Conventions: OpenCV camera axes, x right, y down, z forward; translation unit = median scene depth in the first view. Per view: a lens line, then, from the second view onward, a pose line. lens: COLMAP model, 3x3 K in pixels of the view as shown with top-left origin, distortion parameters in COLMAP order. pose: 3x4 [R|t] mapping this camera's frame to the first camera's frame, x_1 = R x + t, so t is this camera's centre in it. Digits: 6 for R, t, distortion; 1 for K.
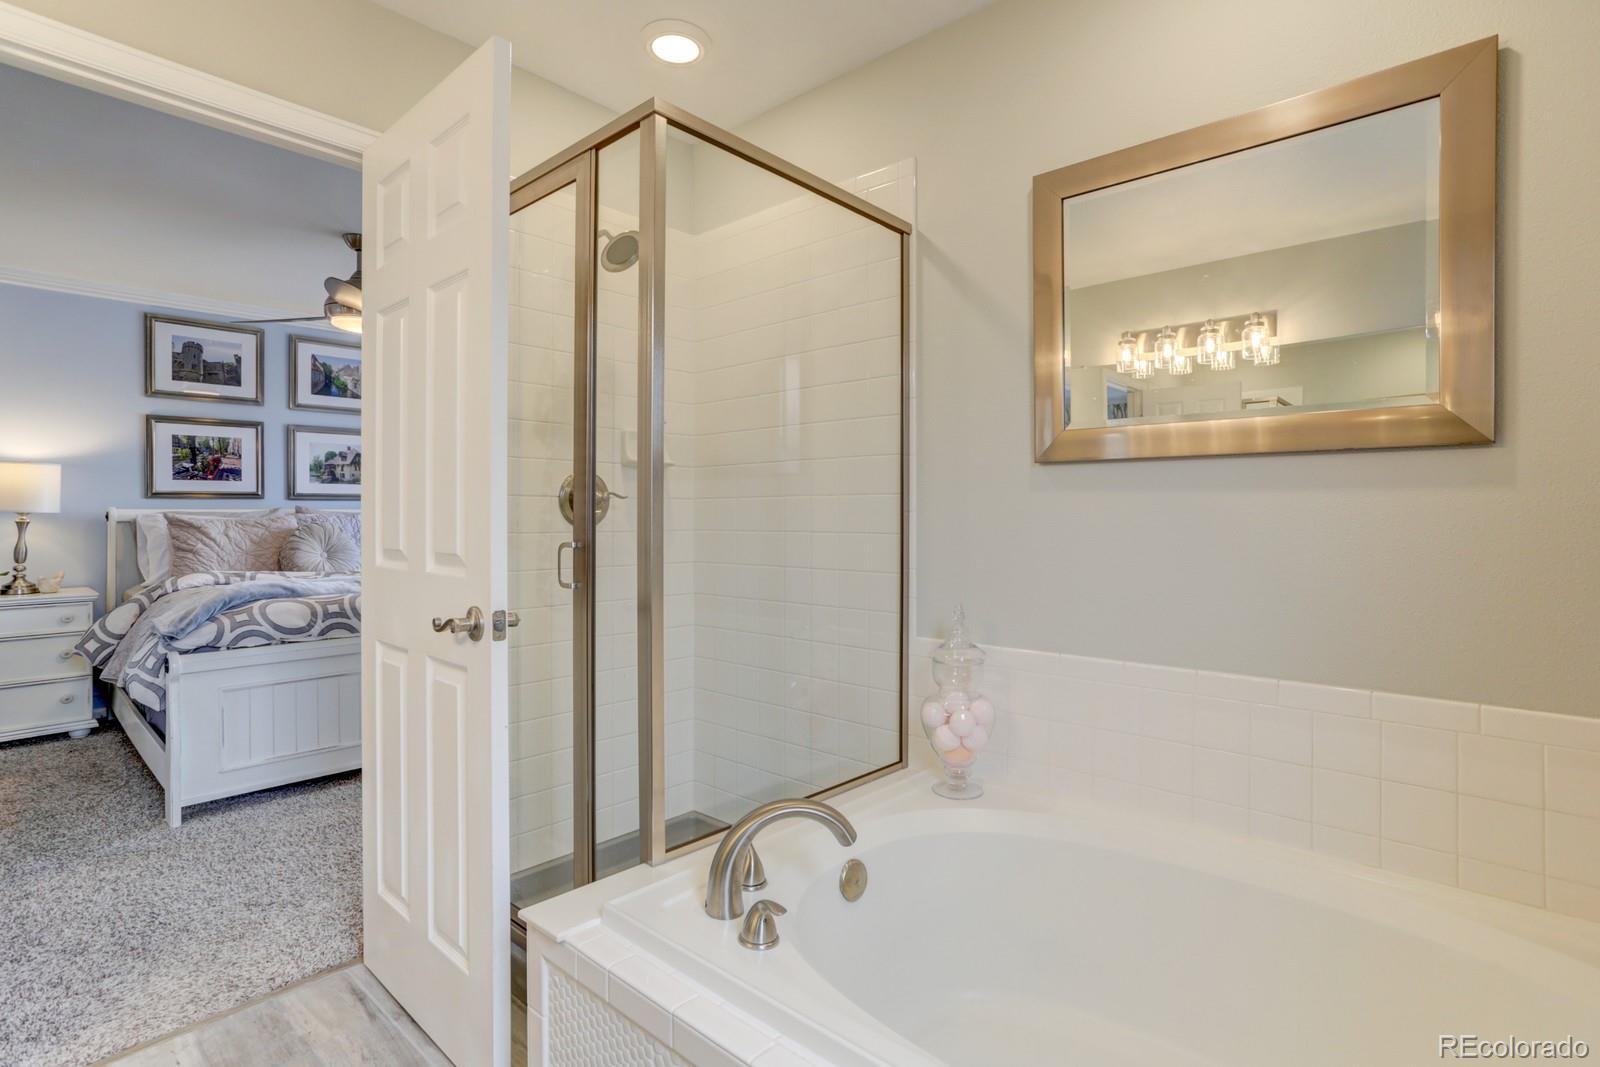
lens RADIAL K [[787.5, 0, 795.7], [0, 787.5, 519.7], [0, 0, 1]] dist [-0.040214, 0.022563]
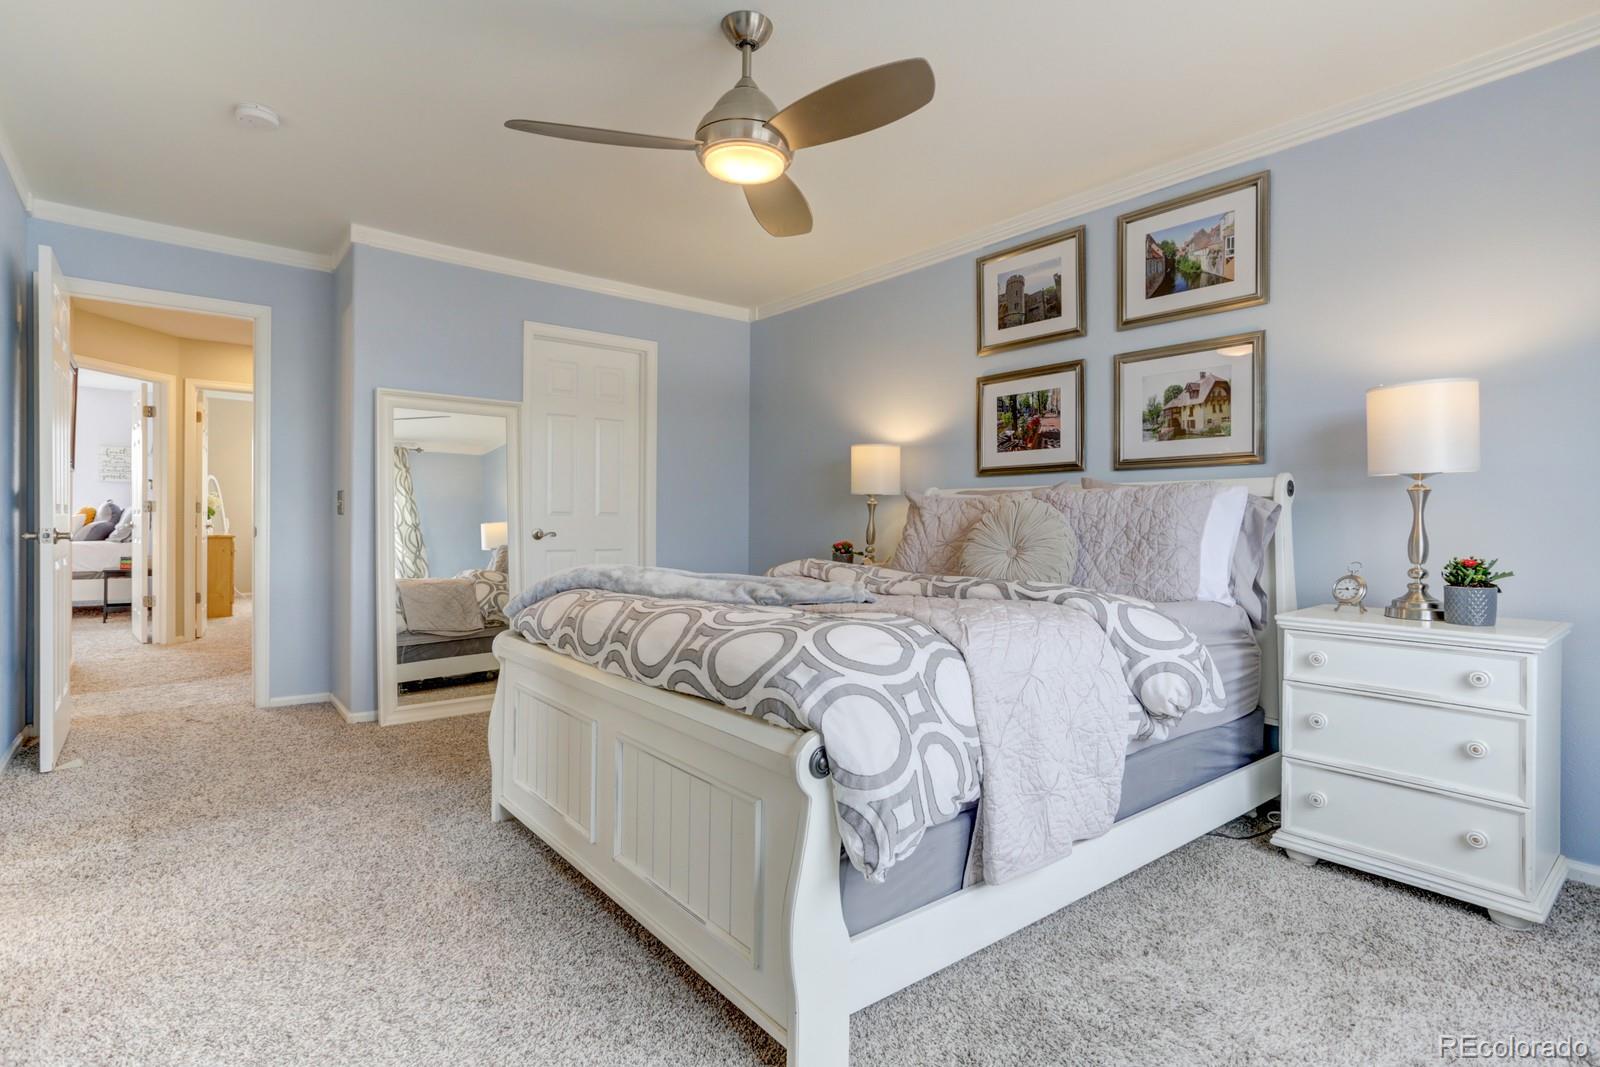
lens RADIAL K [[787.5, 0, 802.7], [0, 787.5, 518.3], [0, 0, 1]] dist [-0.040214, 0.022563]
pose [[-0.130736, -0.005275, -0.991403, 0.033048], [-0.016381, 0.999861, -0.003160, 0.022056], [0.991282, 0.015827, -0.130804, 0.882807]]
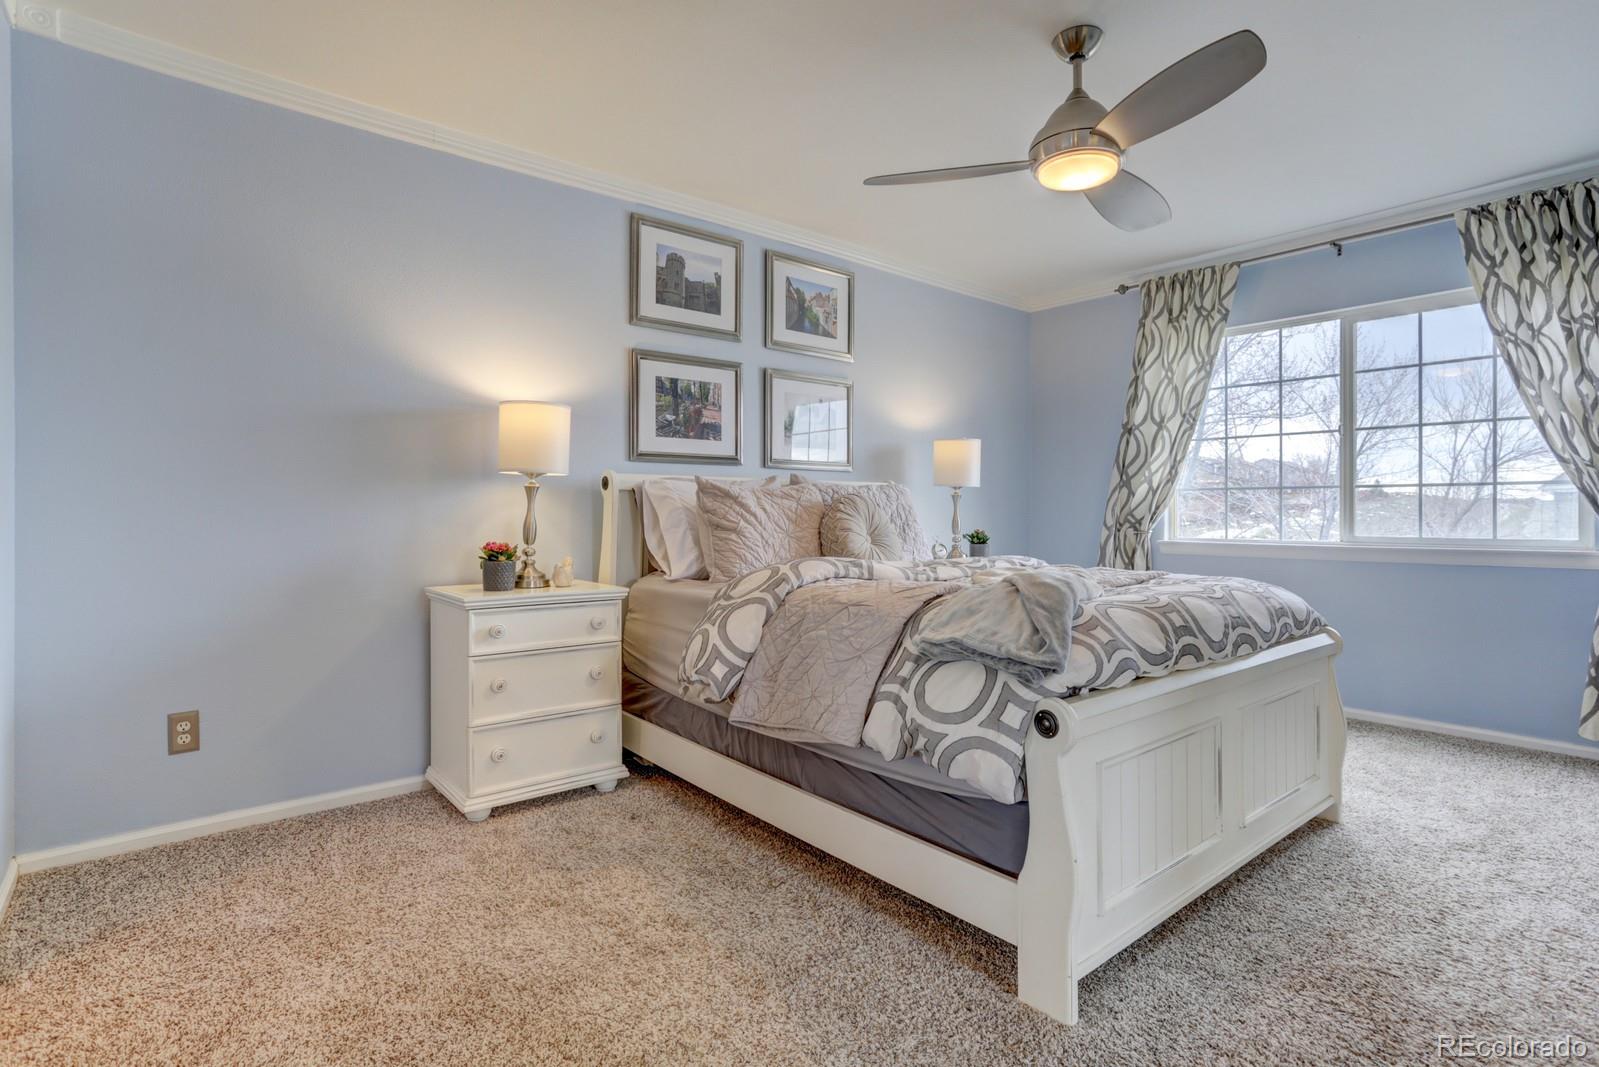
lens RADIAL K [[787.0, 0, 797.6], [0, 787.0, 516.0], [0, 0, 1]] dist [-0.040214, 0.022563]
pose [[0.991262, 0.001448, -0.131897, -0.554363], [-0.002072, 0.999987, -0.004595, 0.027311], [0.131889, 0.004828, 0.991253, 0.262086]]
